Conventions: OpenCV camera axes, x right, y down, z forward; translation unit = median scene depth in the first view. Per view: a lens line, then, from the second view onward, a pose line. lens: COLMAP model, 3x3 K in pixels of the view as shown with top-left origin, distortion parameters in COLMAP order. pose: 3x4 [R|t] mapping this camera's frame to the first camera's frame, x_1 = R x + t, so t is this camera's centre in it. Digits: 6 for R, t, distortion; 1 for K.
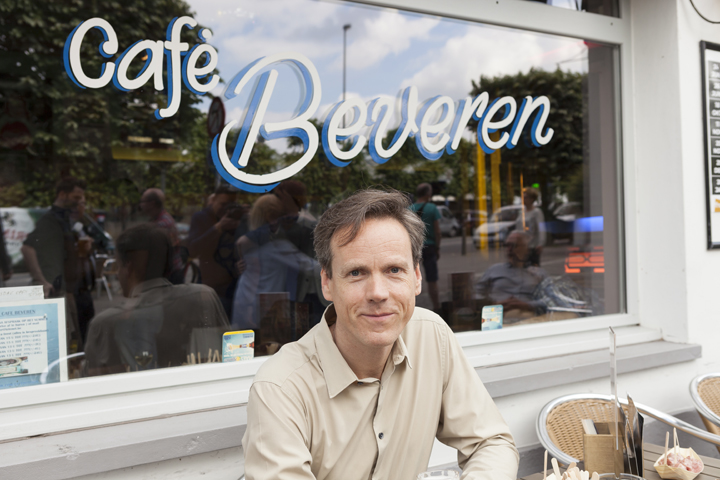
lens RADIAL K [[774.1, 0, 361.8], [0, 774.1, 236.5], [0, 0, 1]] dist [-0.023412, 0.000000]
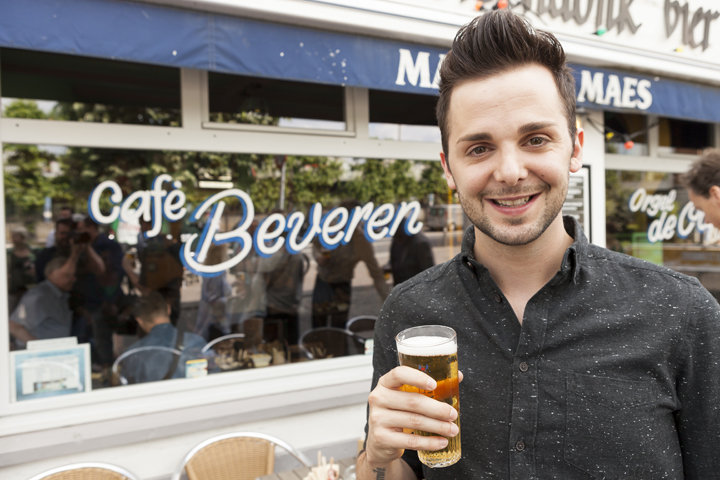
lens RADIAL K [[590.4, 0, 355.8], [0, 590.4, 241.6], [0, 0, 1]] dist [-0.006290, 0.005531]
pose [[0.996522, 0.011978, -0.082467, 0.296588], [-0.010533, 0.999784, 0.017935, -0.167471], [0.082664, -0.017004, 0.996432, -0.251018]]
